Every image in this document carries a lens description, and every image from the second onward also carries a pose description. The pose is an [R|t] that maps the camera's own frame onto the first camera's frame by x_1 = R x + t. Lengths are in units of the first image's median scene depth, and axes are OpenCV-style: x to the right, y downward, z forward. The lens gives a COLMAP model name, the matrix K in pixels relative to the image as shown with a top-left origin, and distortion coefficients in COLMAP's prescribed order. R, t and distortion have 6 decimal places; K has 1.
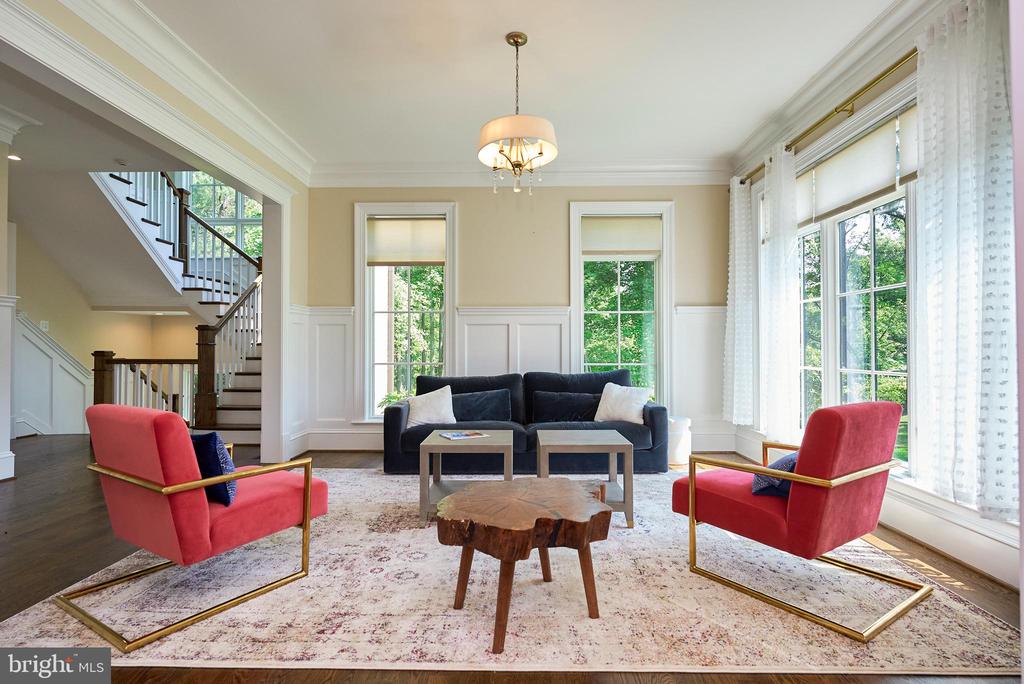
lens RADIAL K [[514.6, 0, 512.0], [0, 514.6, 342.0], [0, 0, 1]] dist [-0.000550, -0.000045]
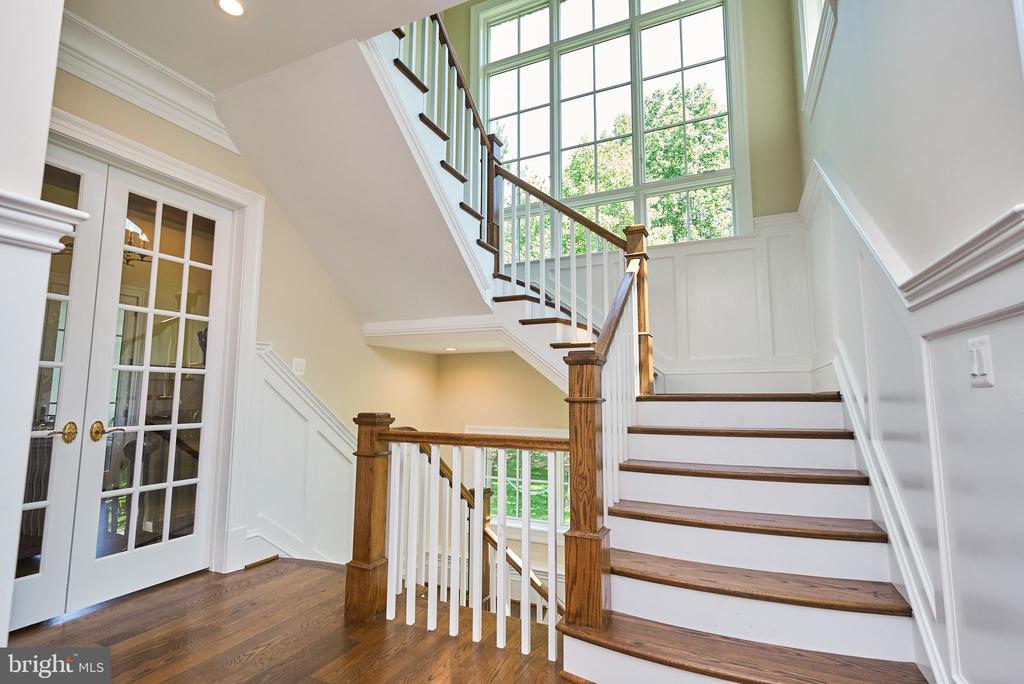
lens RADIAL K [[485.5, 0, 512.0], [0, 485.5, 342.0], [0, 0, 1]] dist [-0.003350, -0.000290]
pose [[0.917618, -0.039452, -0.395500, -0.422934], [-0.001143, 0.994795, -0.101886, -0.002097], [0.397461, 0.093945, 0.912797, 0.540170]]
